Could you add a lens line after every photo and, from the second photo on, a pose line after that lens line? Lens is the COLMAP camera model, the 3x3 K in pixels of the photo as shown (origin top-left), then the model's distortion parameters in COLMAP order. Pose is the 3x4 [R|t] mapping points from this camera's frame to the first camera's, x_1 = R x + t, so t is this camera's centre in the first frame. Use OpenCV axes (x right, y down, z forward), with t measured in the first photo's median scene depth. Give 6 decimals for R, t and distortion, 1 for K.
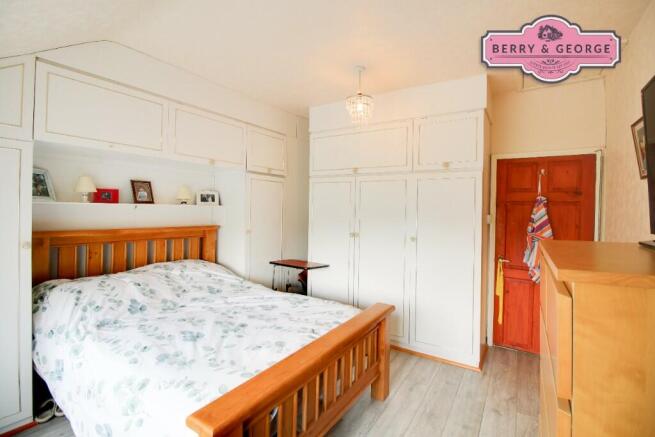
lens RADIAL K [[304.7, 0, 333.5], [0, 304.7, 207.4], [0, 0, 1]] dist [-0.002251, -0.000710]
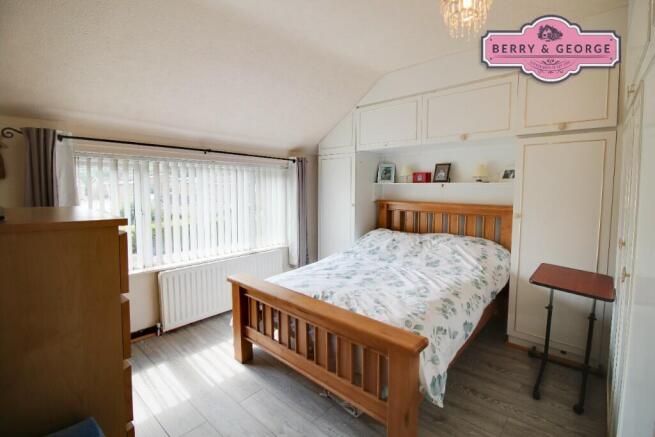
lens RADIAL K [[304.7, 0, 333.5], [0, 304.7, 207.4], [0, 0, 1]] dist [-0.002251, -0.000710]
pose [[-0.163414, 0.055878, -0.984974, 0.695592], [0.001278, 0.998406, 0.056428, 0.018910], [0.986557, 0.007962, -0.163225, 0.844252]]
